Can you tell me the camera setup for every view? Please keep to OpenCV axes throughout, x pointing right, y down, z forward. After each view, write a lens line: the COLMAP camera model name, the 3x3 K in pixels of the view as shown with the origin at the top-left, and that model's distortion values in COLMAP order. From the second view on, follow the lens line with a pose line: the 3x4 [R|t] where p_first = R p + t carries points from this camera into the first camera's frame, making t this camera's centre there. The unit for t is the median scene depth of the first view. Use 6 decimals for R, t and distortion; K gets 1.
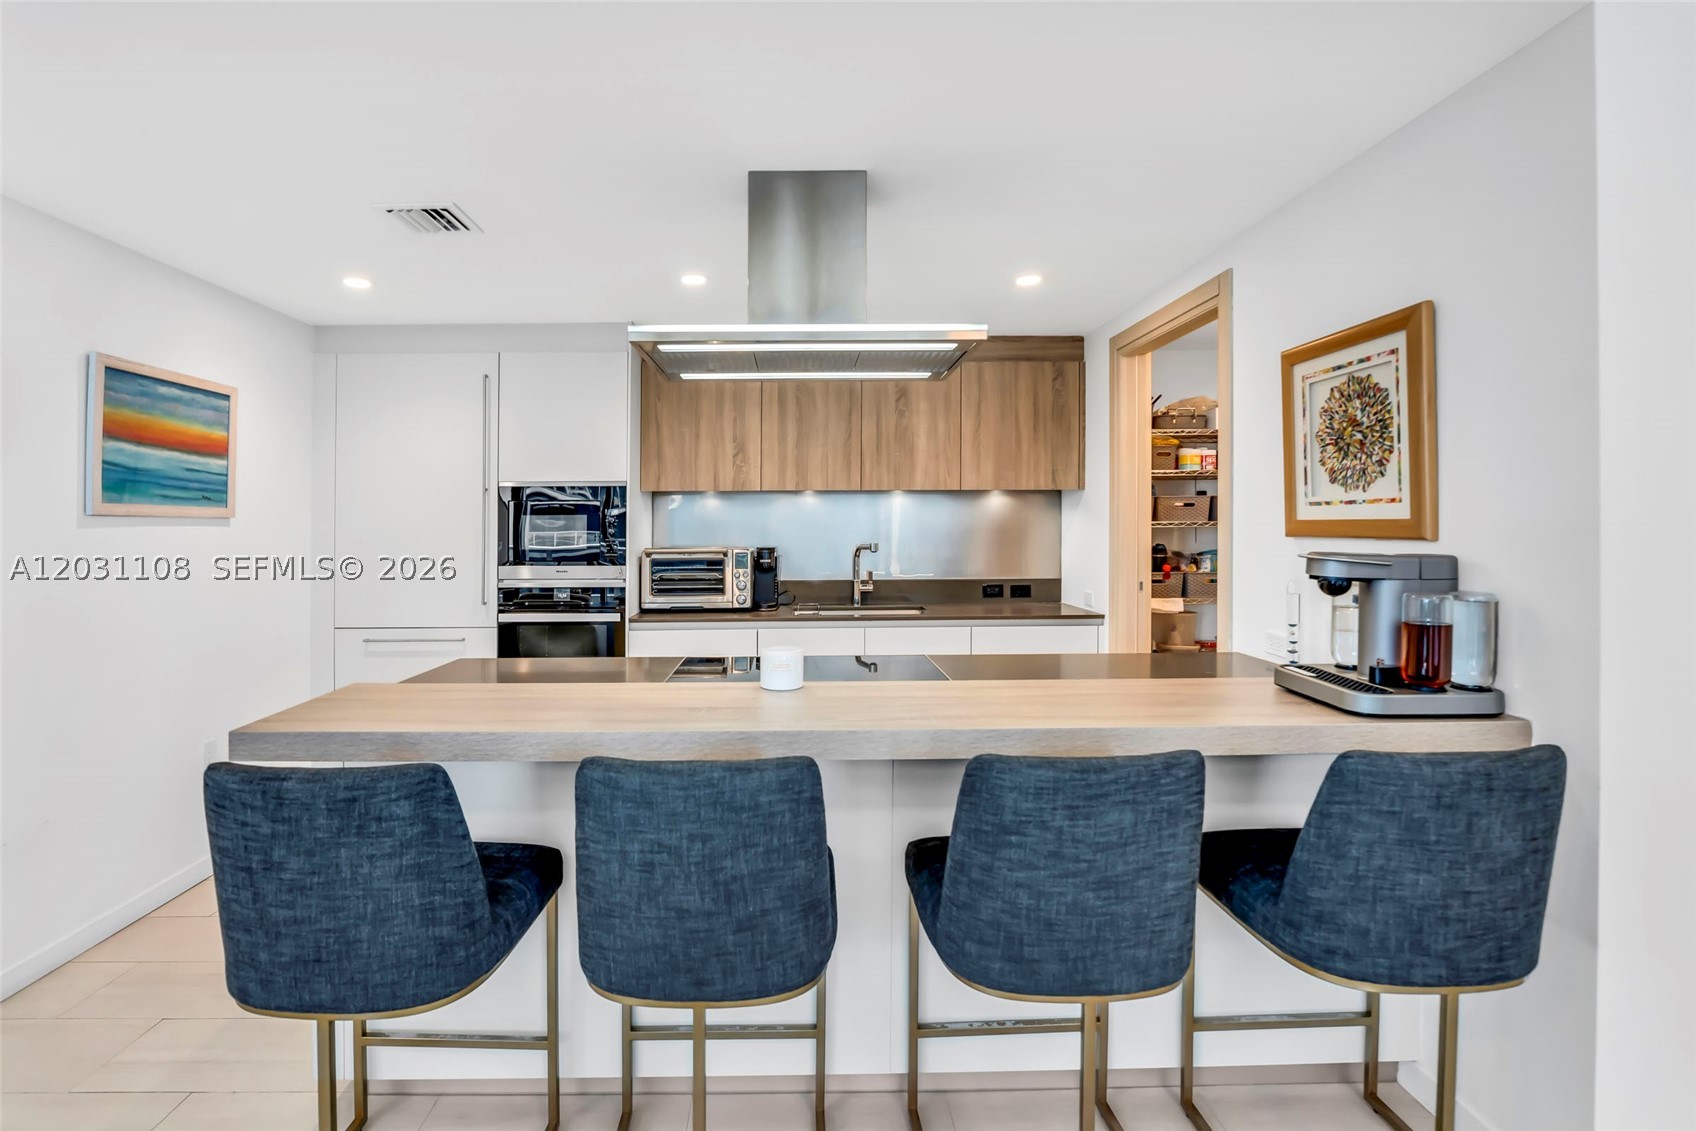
lens RADIAL K [[800.5, 0, 809.3], [0, 800.5, 530.2], [0, 0, 1]] dist [-0.025249, 0.004301]
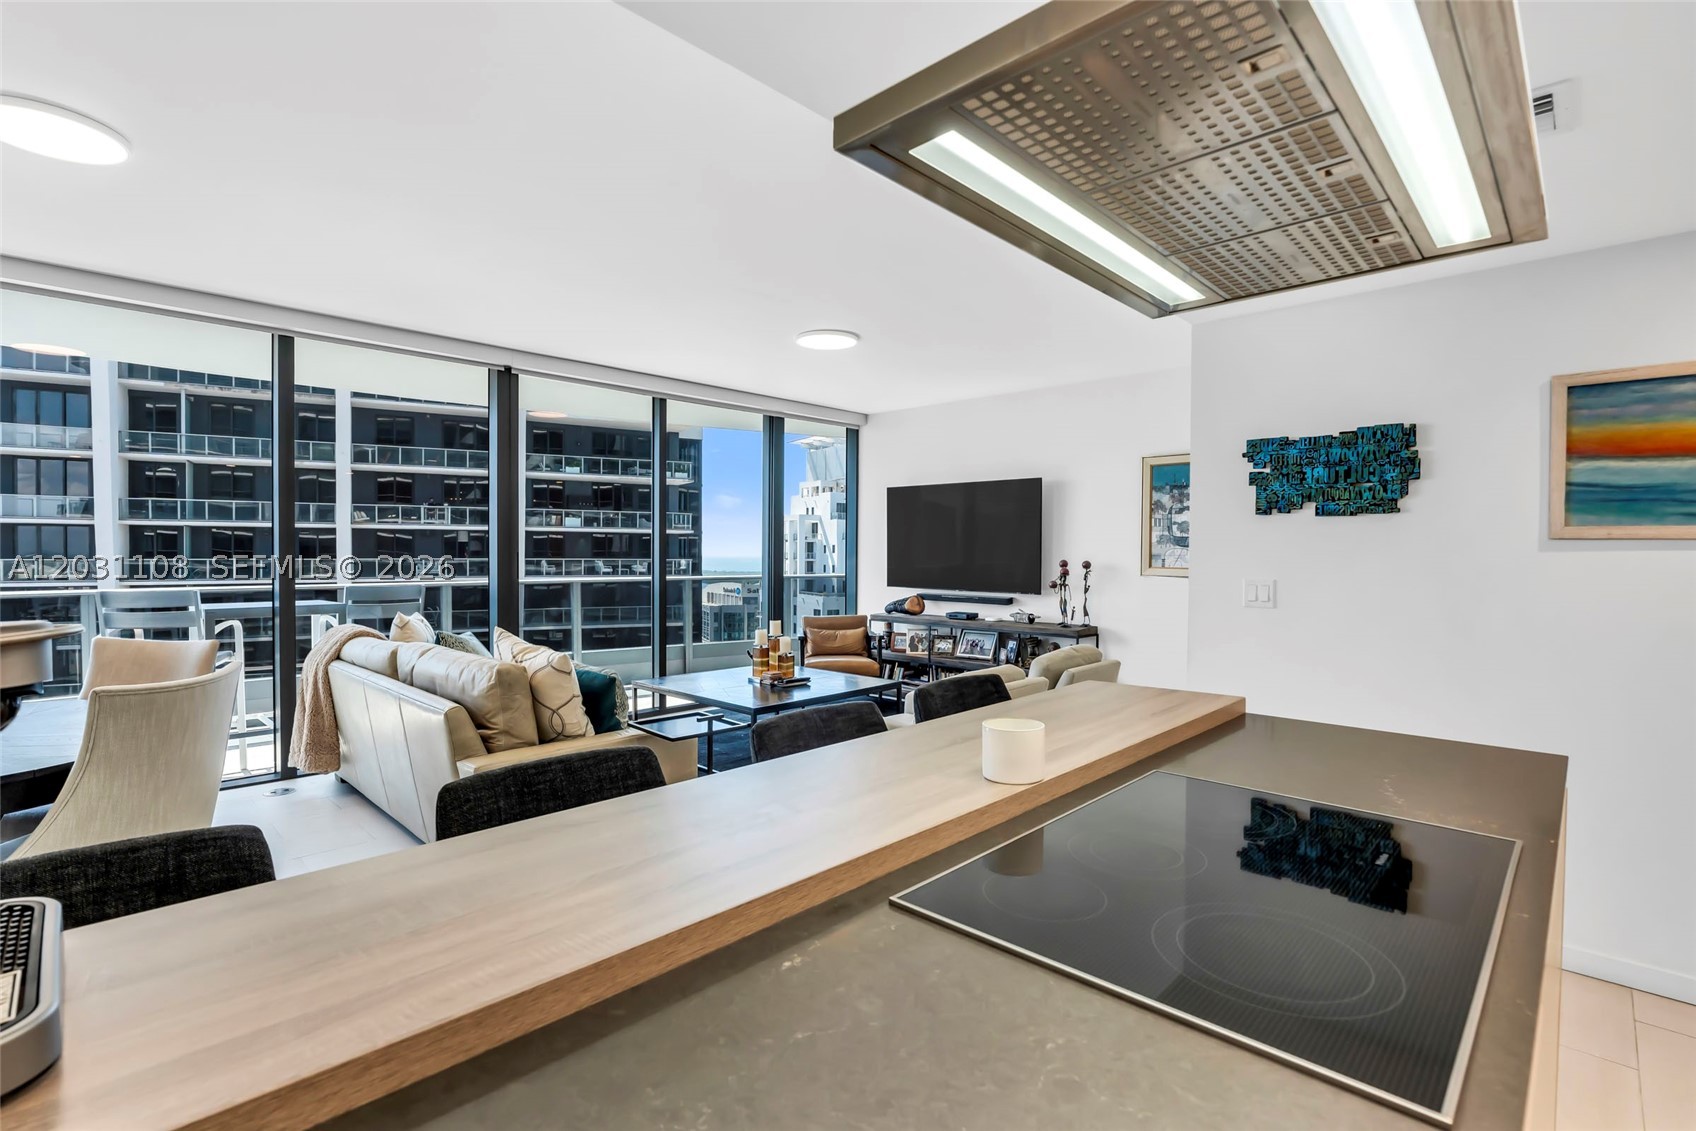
lens RADIAL K [[800.5, 0, 848.9], [0, 800.5, 552.6], [0, 0, 1]] dist [-0.025249, 0.004301]
pose [[-0.707555, 0.005387, -0.706637, 0.302137], [-0.004432, 0.999917, 0.012060, -0.006553], [0.706644, 0.011665, -0.707473, 0.730523]]
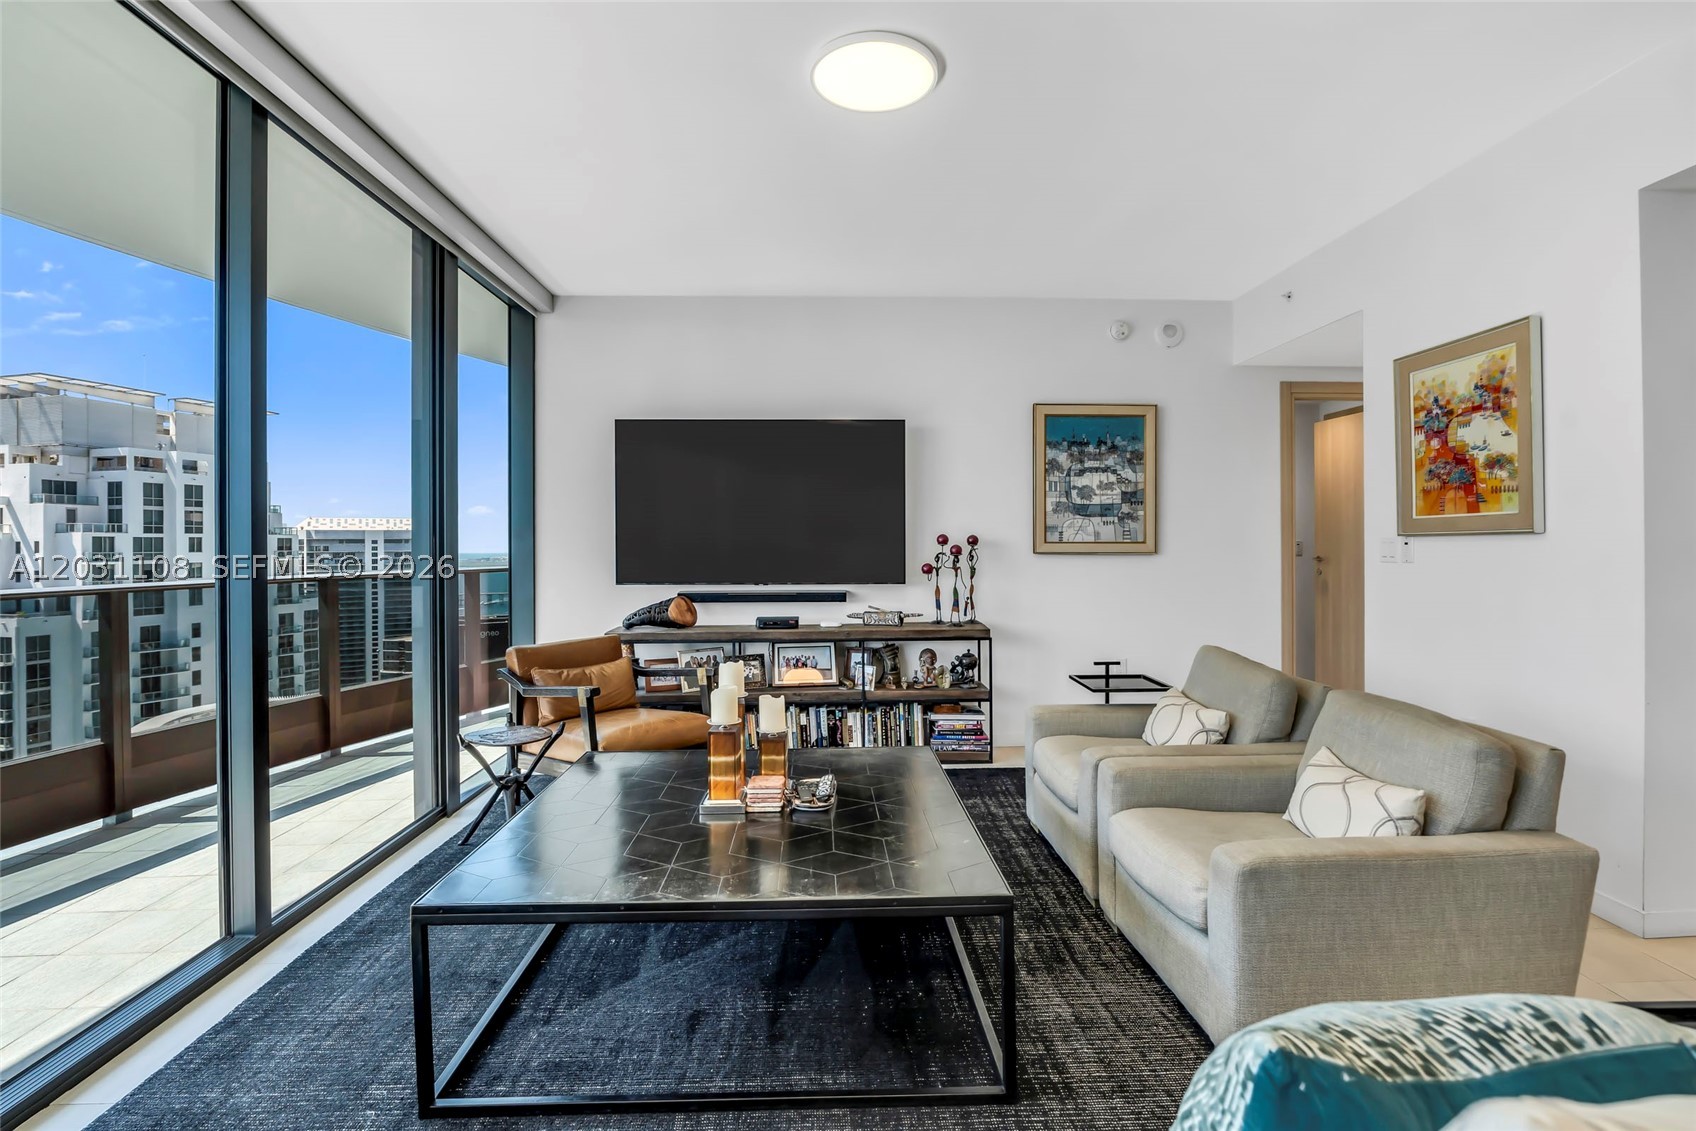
lens RADIAL K [[800.5, 0, 851.0], [0, 800.5, 541.1], [0, 0, 1]] dist [-0.025249, 0.004301]
pose [[0.014833, 0.001899, -0.999888, 0.022210], [-0.001409, 0.999997, 0.001878, 0.035013], [0.999889, 0.001381, 0.014836, -0.299596]]
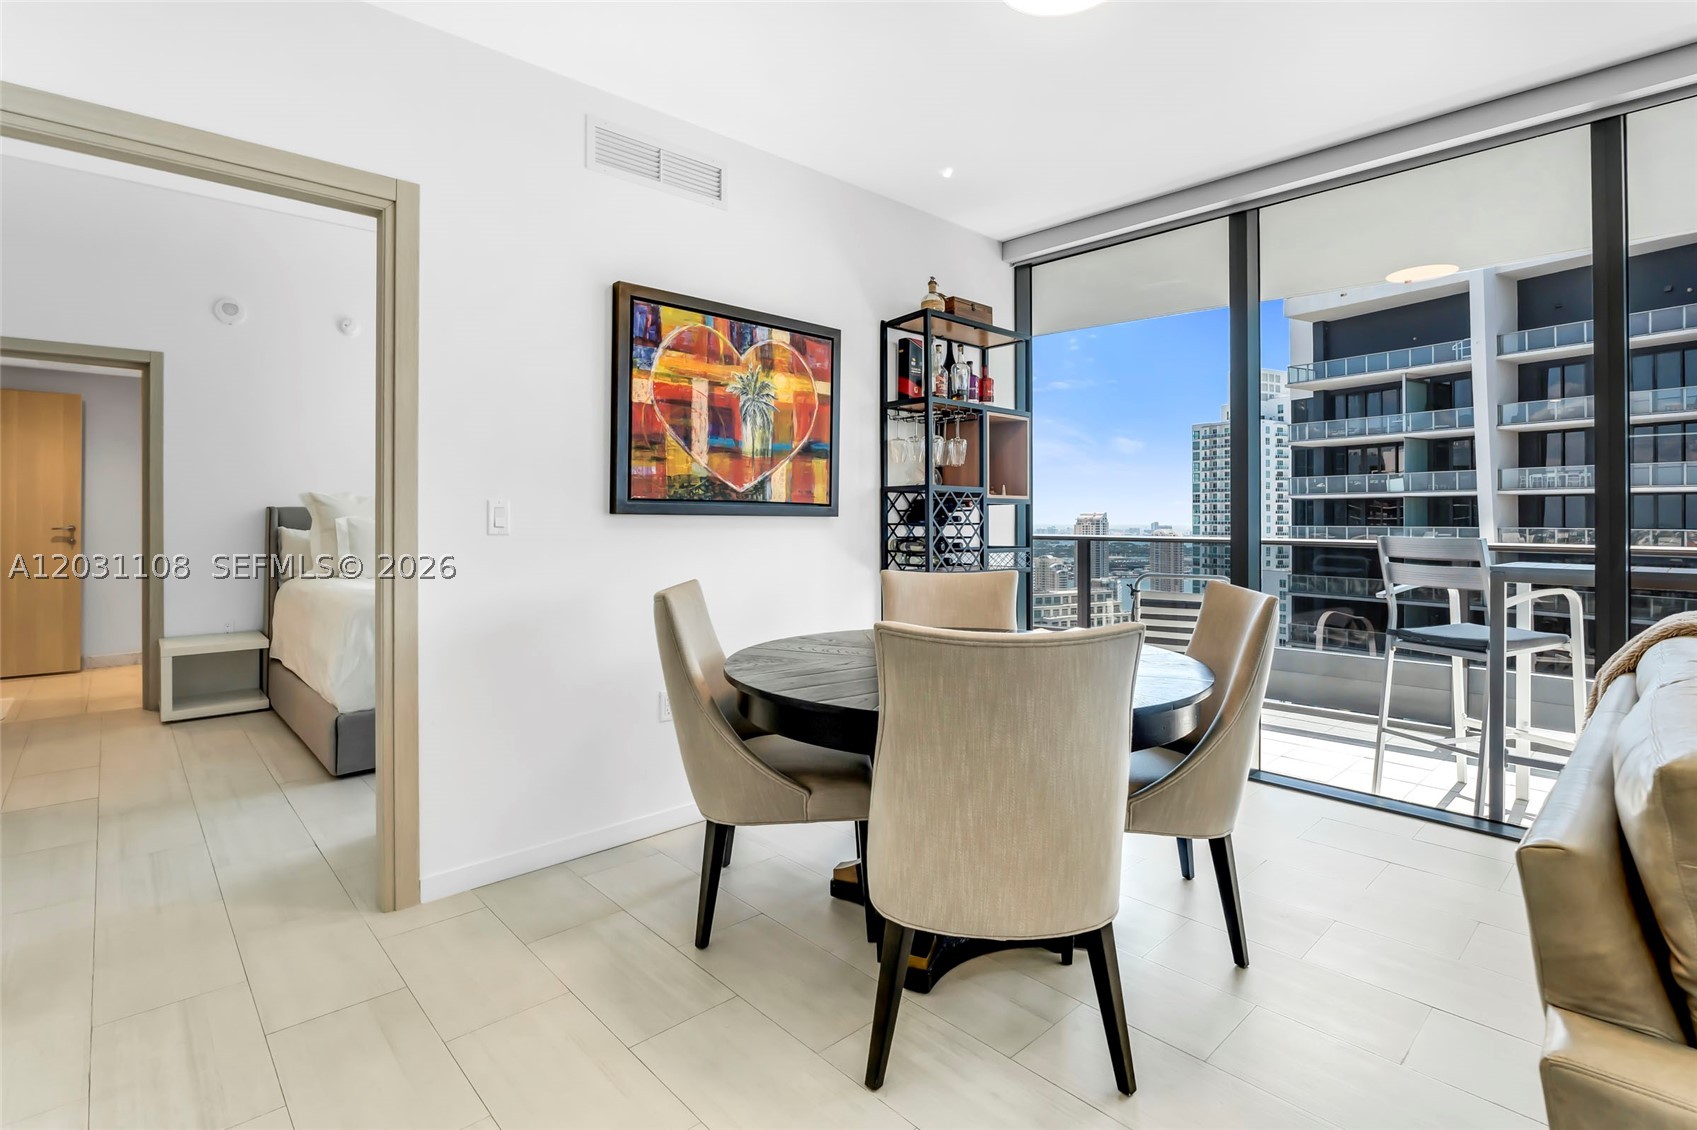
lens RADIAL K [[801.0, 0, 837.9], [0, 801.0, 519.0], [0, 0, 1]] dist [-0.025249, 0.004301]
pose [[-0.658945, 0.005041, 0.752174, -0.024994], [0.007285, 0.999973, -0.000319, 0.044405], [-0.752156, 0.005269, -0.658964, 0.250535]]
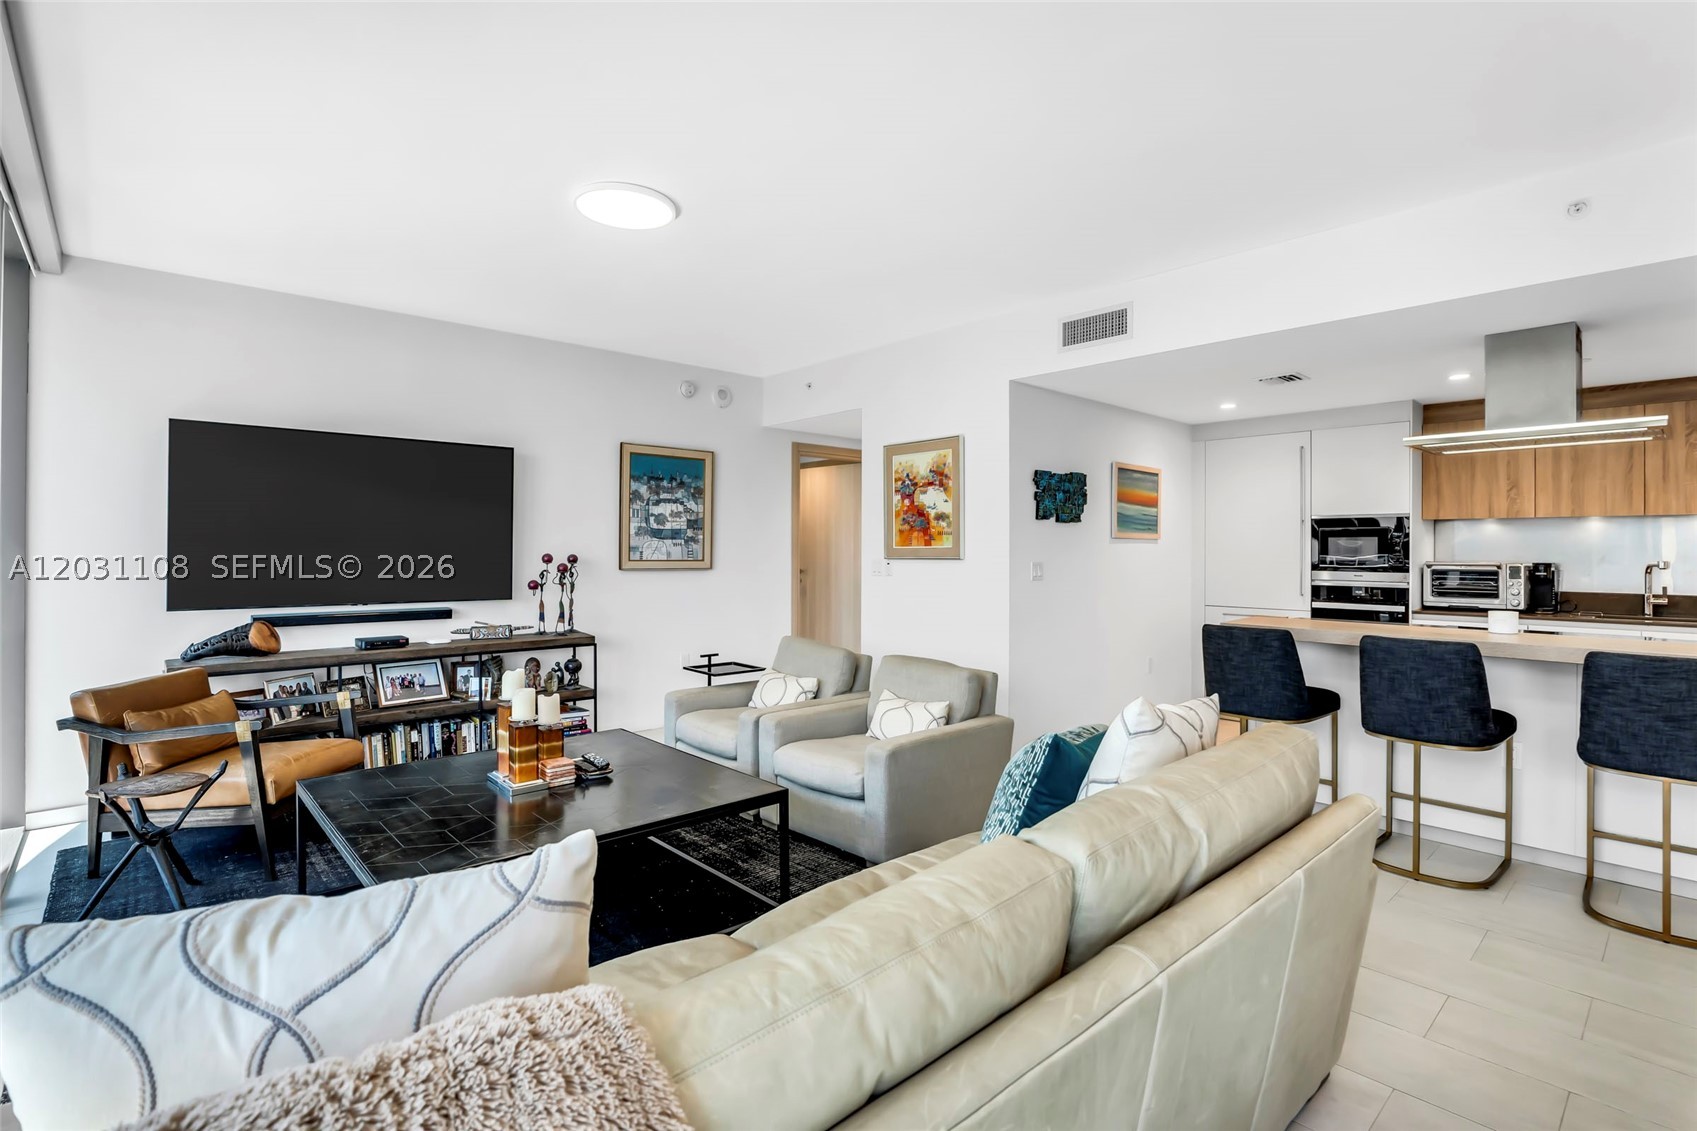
lens RADIAL K [[801.0, 0, 860.7], [0, 801.0, 539.5], [0, 0, 1]] dist [-0.025249, 0.004301]
pose [[0.663641, -0.001827, -0.748049, 0.172556], [-0.011236, 0.999860, -0.012410, 0.013476], [0.747966, 0.016641, 0.663528, -0.646824]]
